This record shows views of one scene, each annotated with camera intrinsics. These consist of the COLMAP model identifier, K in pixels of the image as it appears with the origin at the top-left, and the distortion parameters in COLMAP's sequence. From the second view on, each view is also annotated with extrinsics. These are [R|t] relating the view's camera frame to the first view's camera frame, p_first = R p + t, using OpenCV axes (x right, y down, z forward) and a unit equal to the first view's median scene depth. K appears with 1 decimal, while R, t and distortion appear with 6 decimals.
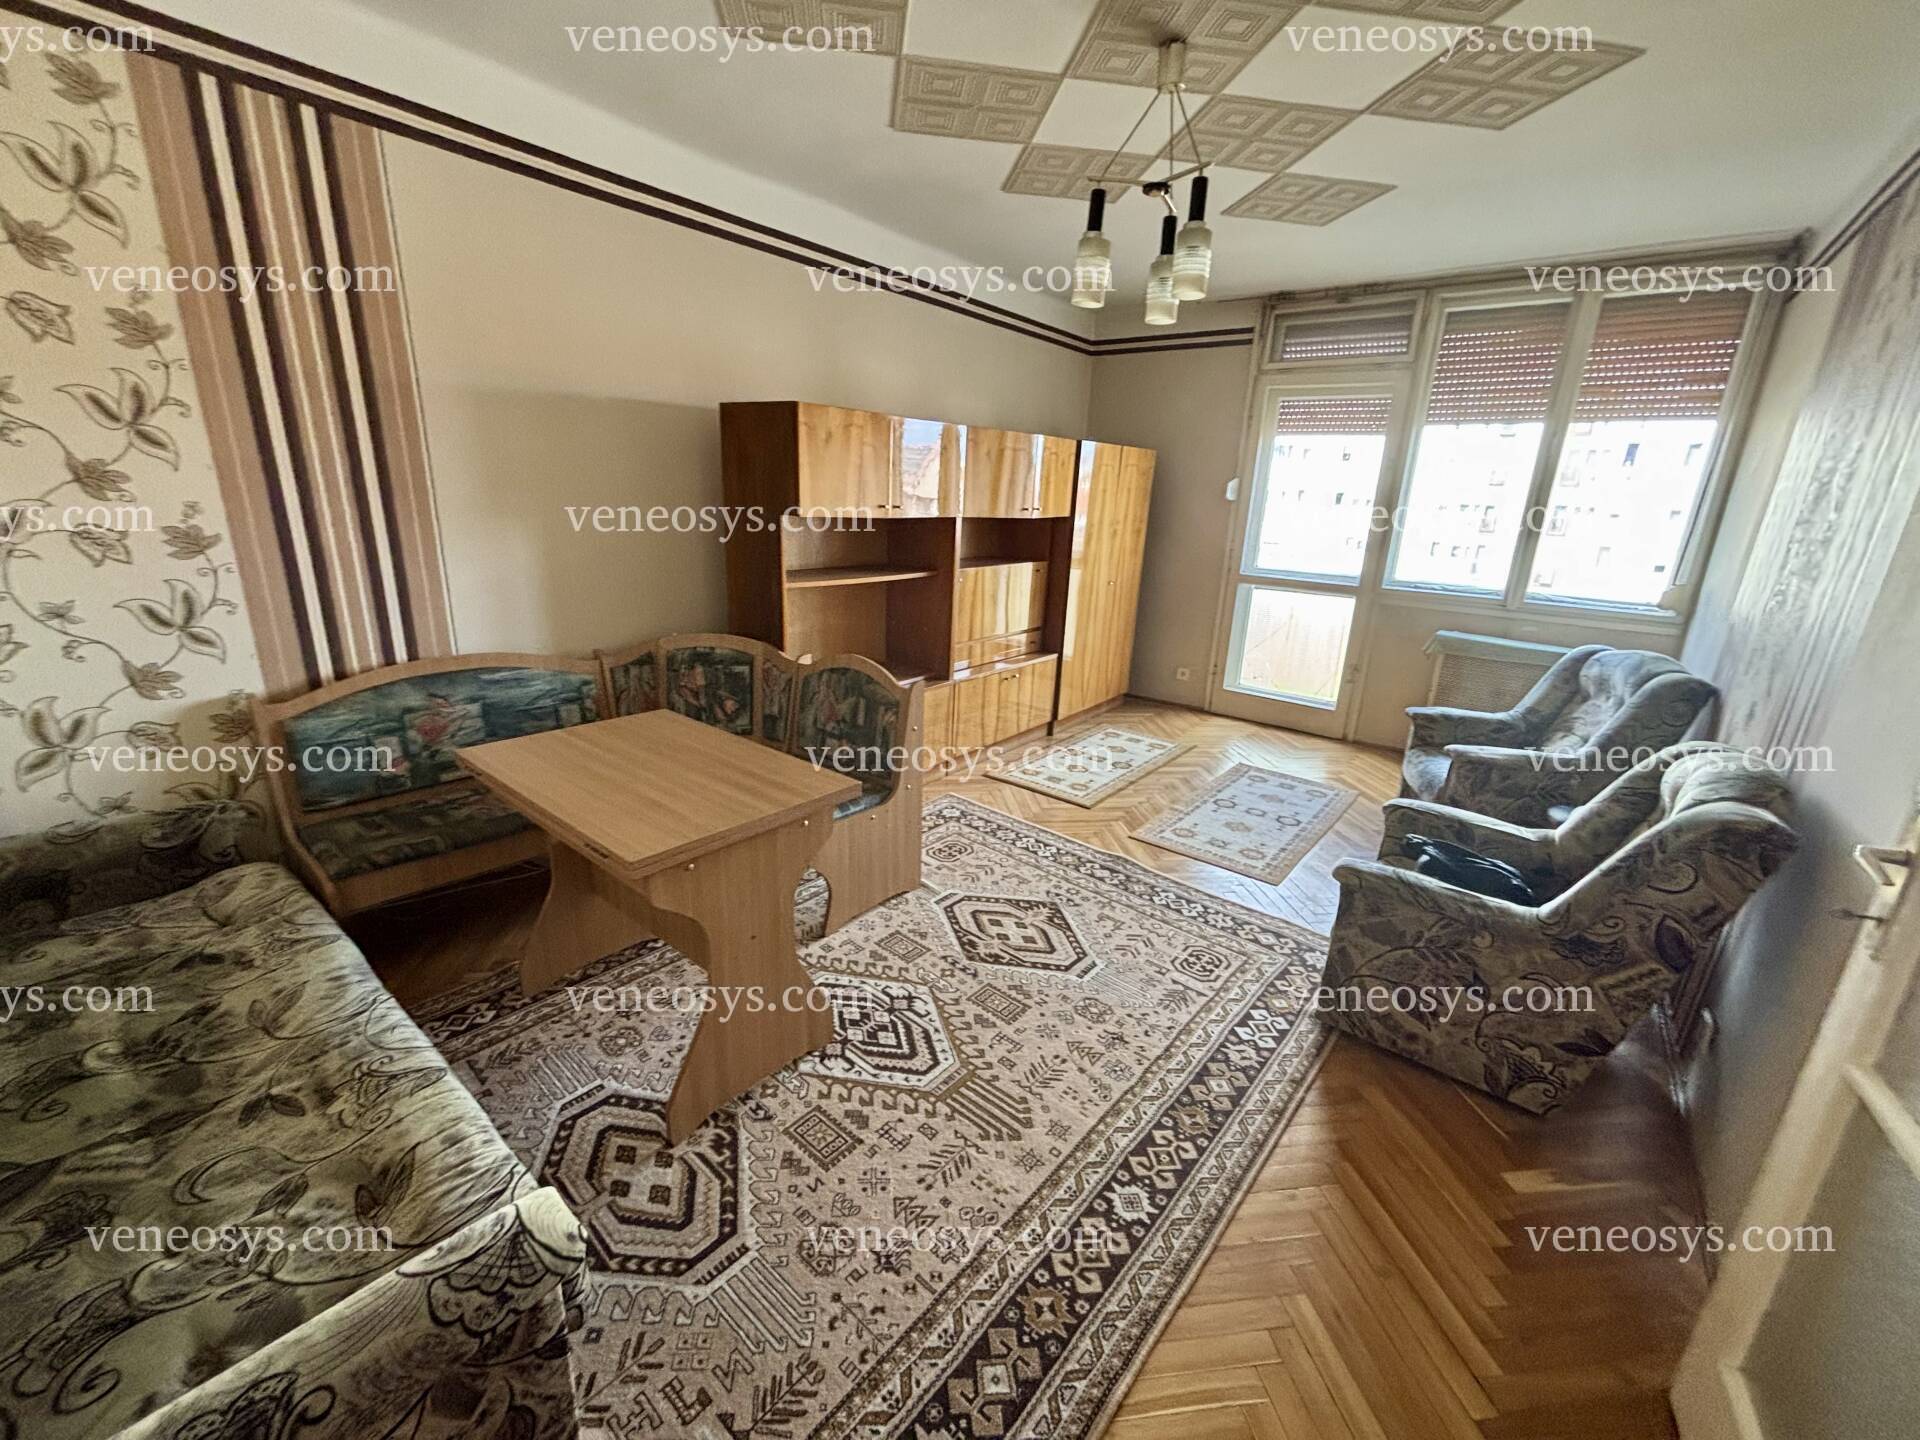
lens RADIAL K [[775.9, 0, 960.0], [0, 775.9, 720.0], [0, 0, 1]] dist [-0.016095, 0.000020]
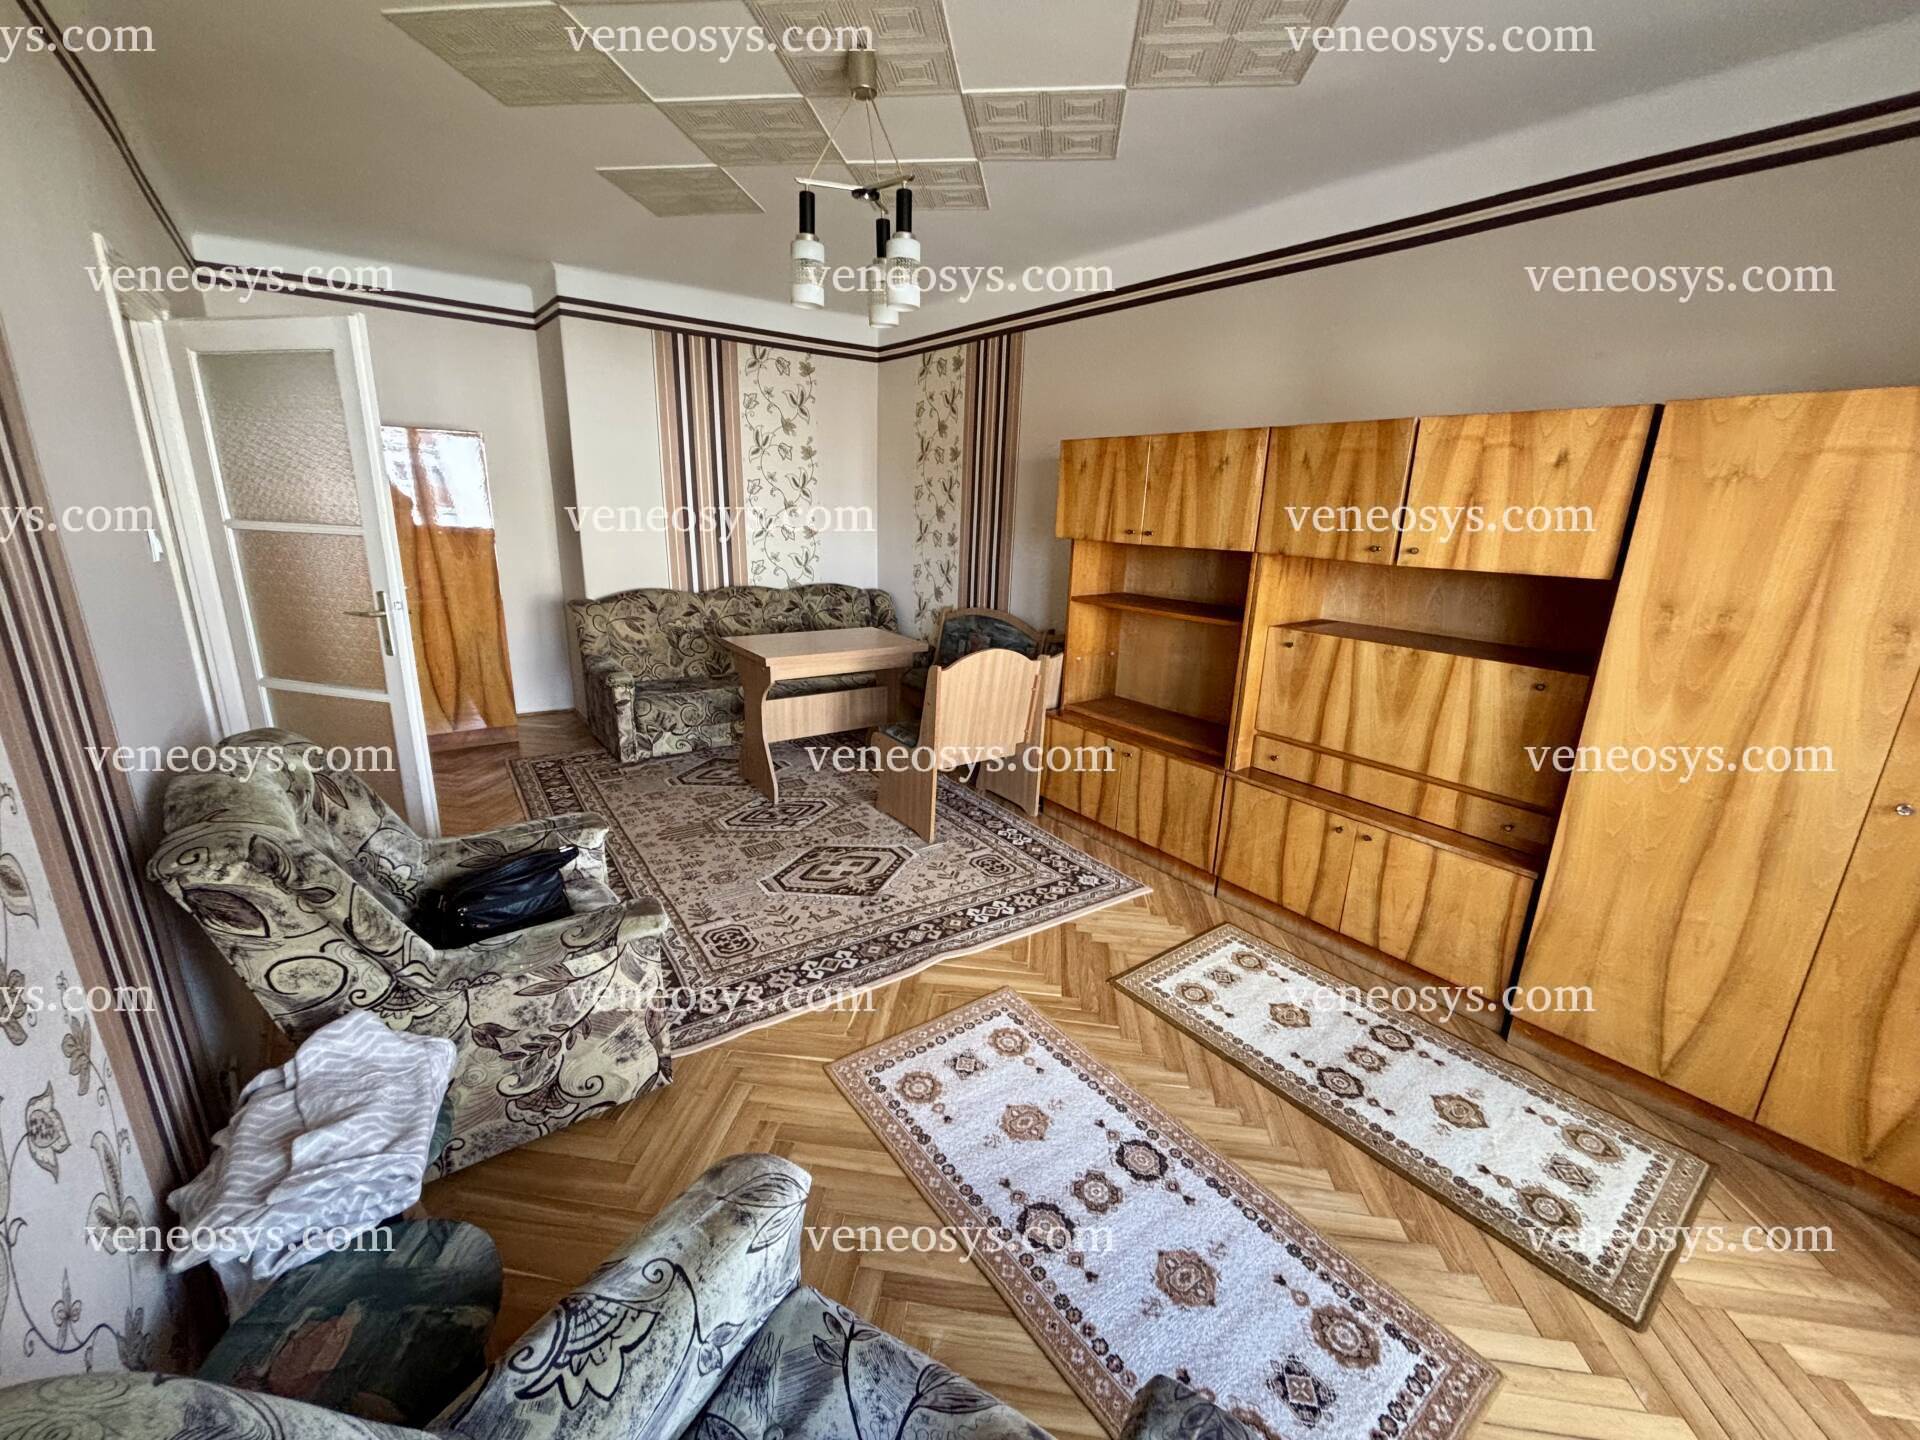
lens RADIAL K [[763.6, 0, 959.3], [0, 763.6, 733.2], [0, 0, 1]] dist [-0.014589, -0.000043]
pose [[-0.257061, 0.214964, -0.942184, 1.000021], [-0.329623, 0.896978, 0.294583, -0.291379], [0.908443, 0.386291, -0.159721, 1.189958]]
